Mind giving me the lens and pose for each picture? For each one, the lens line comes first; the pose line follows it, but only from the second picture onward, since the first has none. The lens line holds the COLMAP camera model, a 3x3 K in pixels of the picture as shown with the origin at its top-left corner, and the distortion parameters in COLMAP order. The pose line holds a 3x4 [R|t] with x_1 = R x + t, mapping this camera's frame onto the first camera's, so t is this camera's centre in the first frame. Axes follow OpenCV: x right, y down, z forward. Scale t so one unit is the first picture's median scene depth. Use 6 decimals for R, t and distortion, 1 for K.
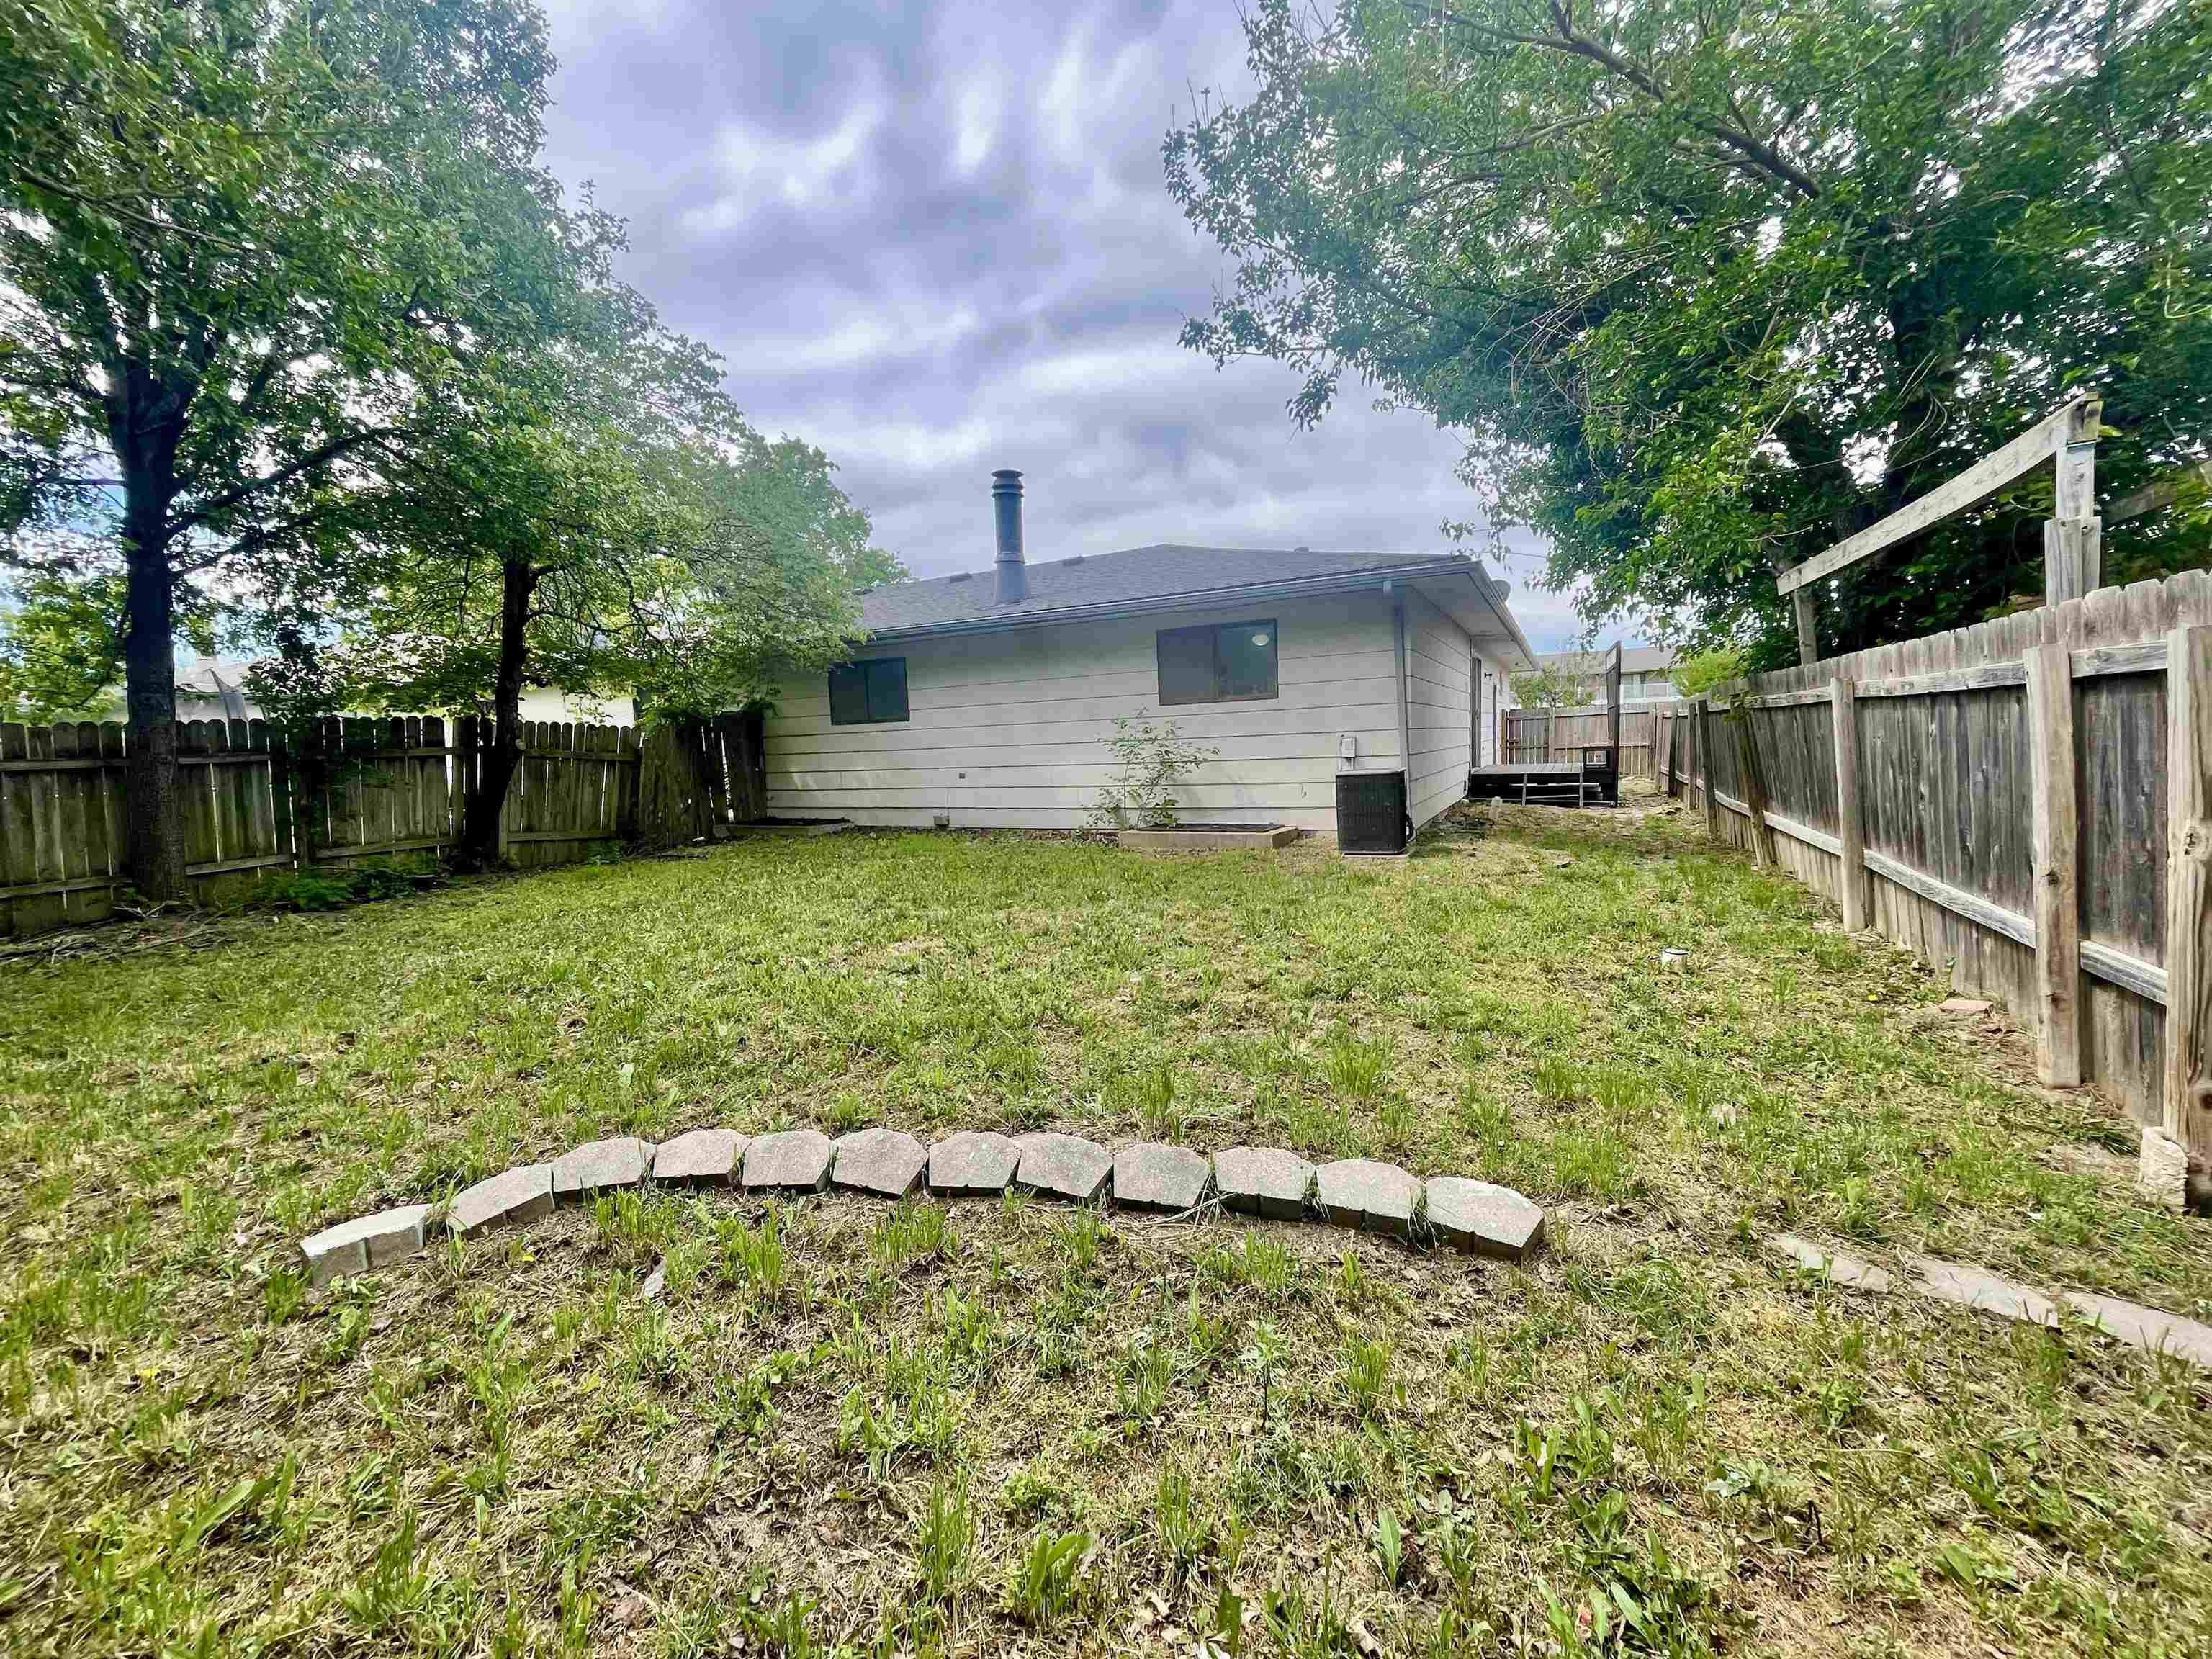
lens RADIAL K [[888.9, 0, 1107.9], [0, 888.9, 827.9], [0, 0, 1]] dist [-0.003103, -0.001439]
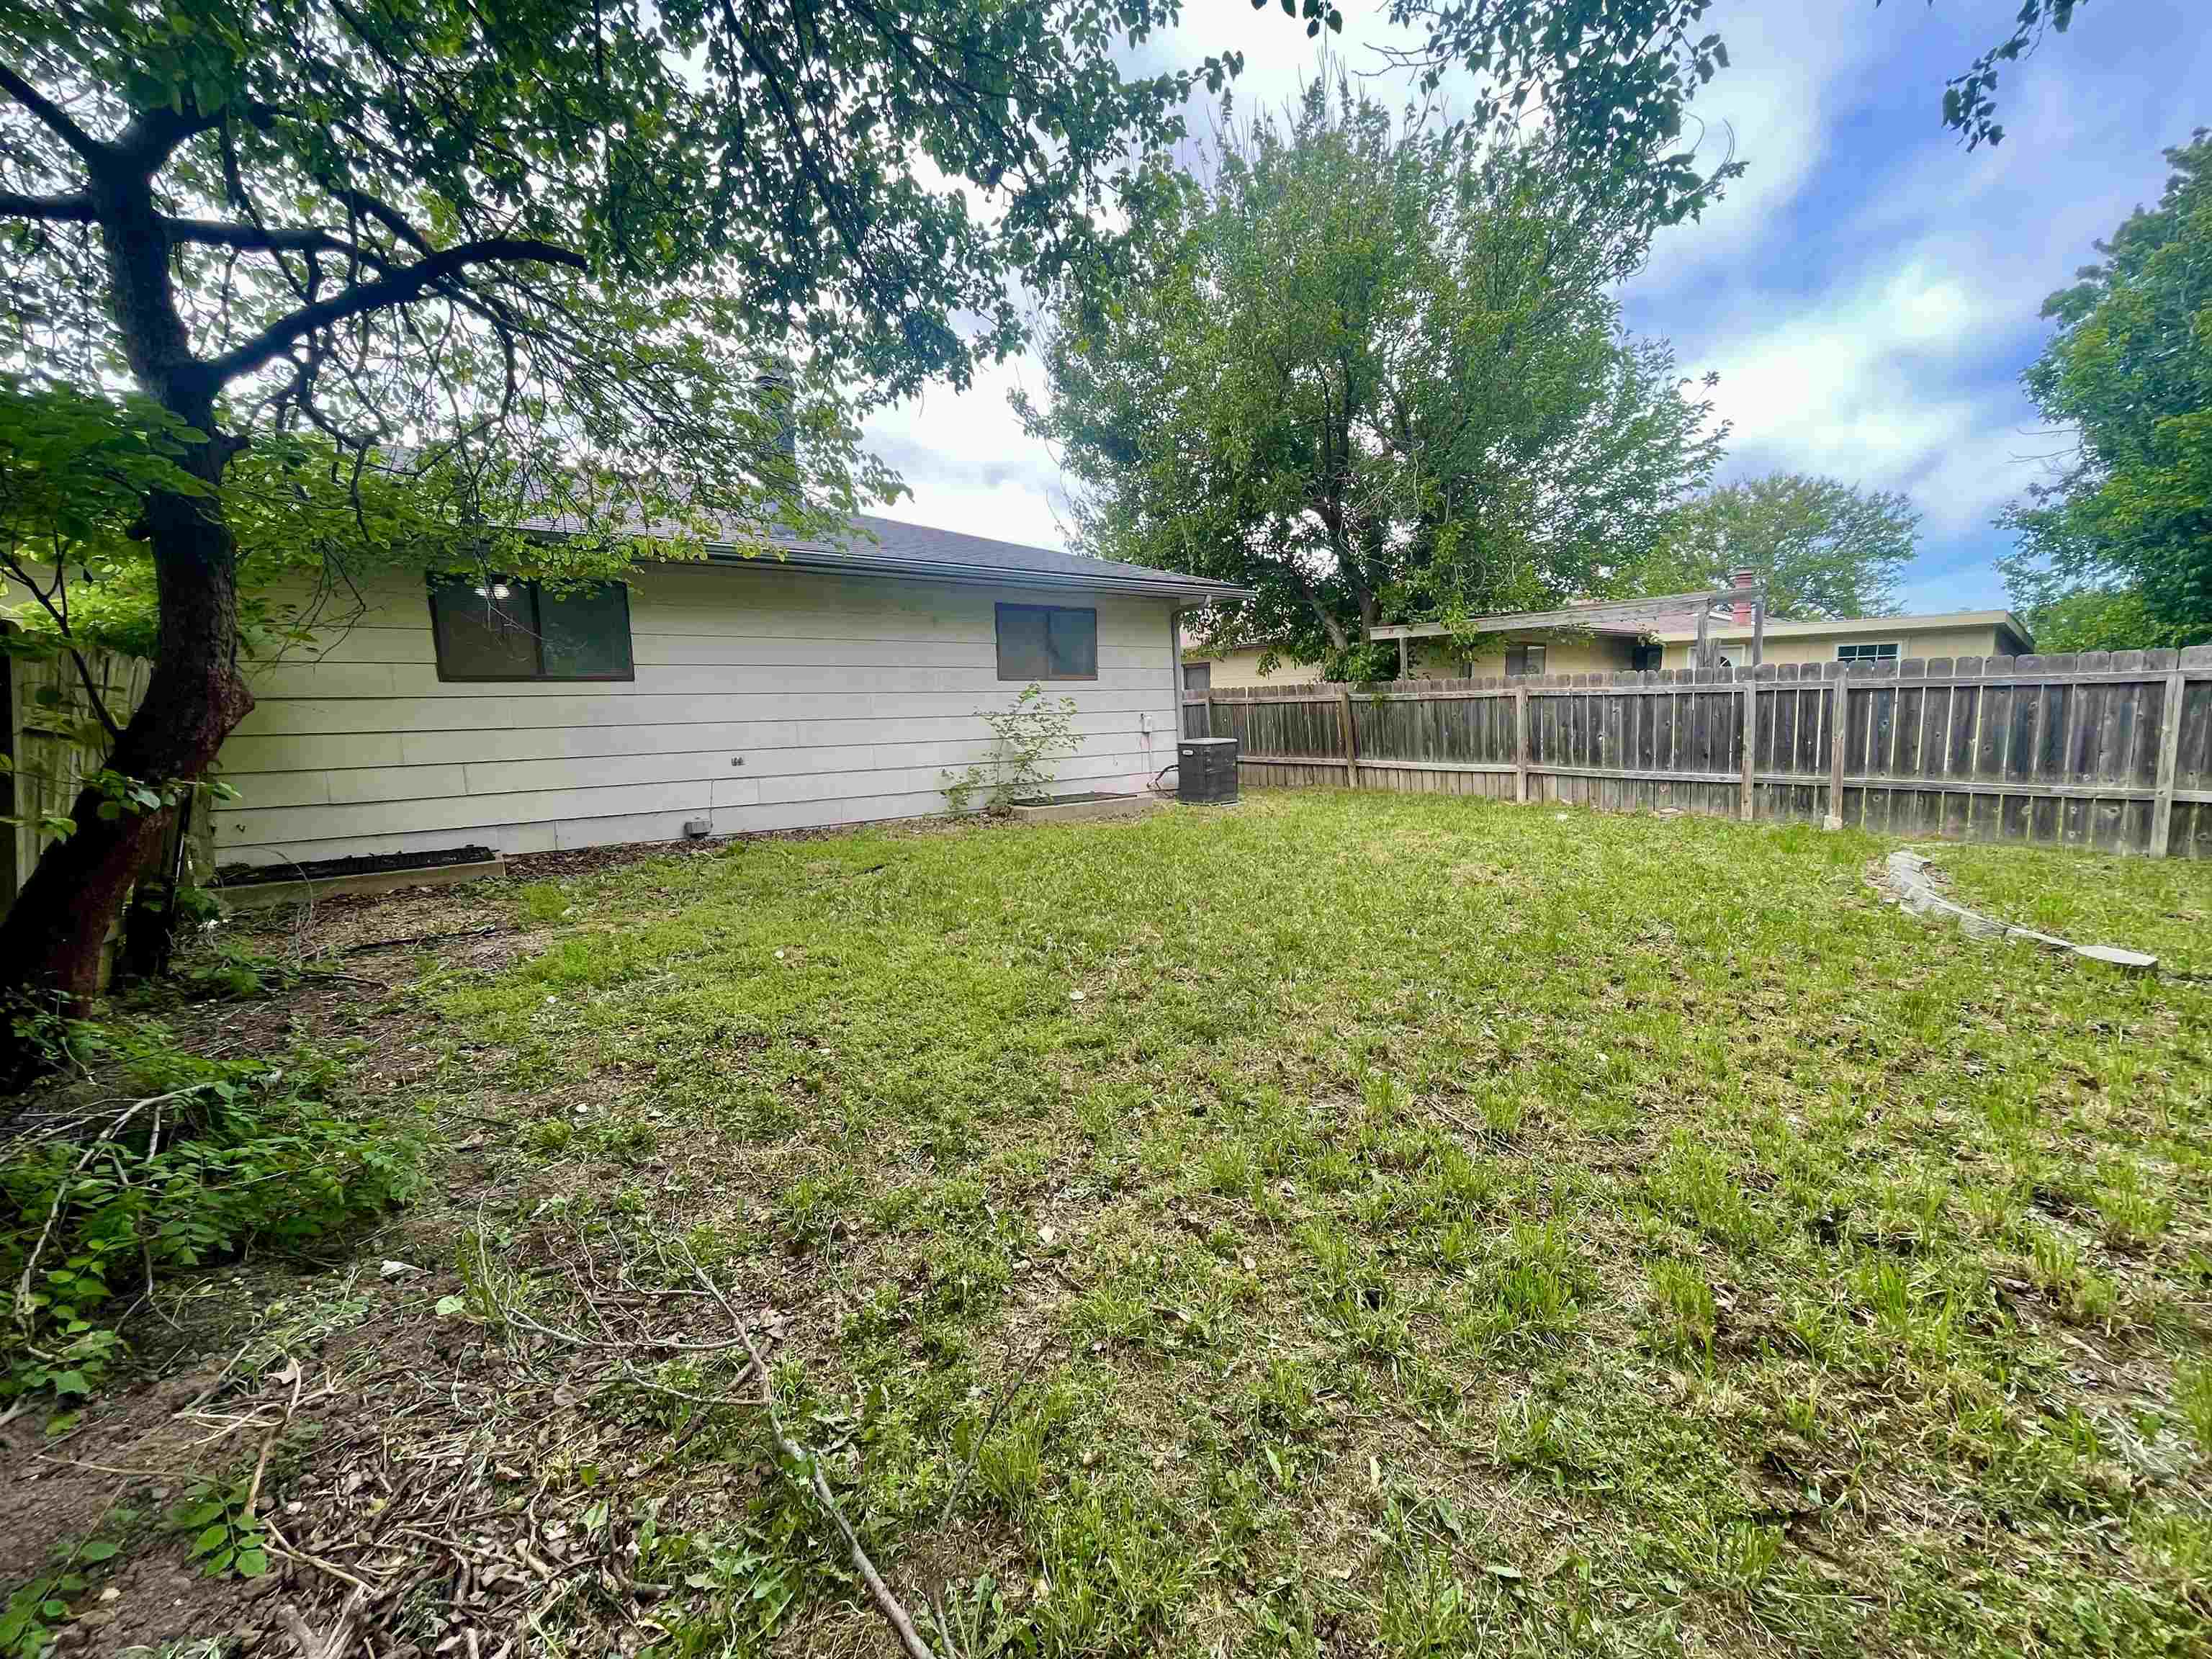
lens RADIAL K [[888.9, 0, 1108.2], [0, 888.9, 831.6], [0, 0, 1]] dist [-0.003103, -0.001439]
pose [[0.398456, -0.093961, 0.912362, -0.706273], [0.097718, 0.993426, 0.059633, -0.016151], [-0.911967, 0.065393, 0.405018, 0.438059]]
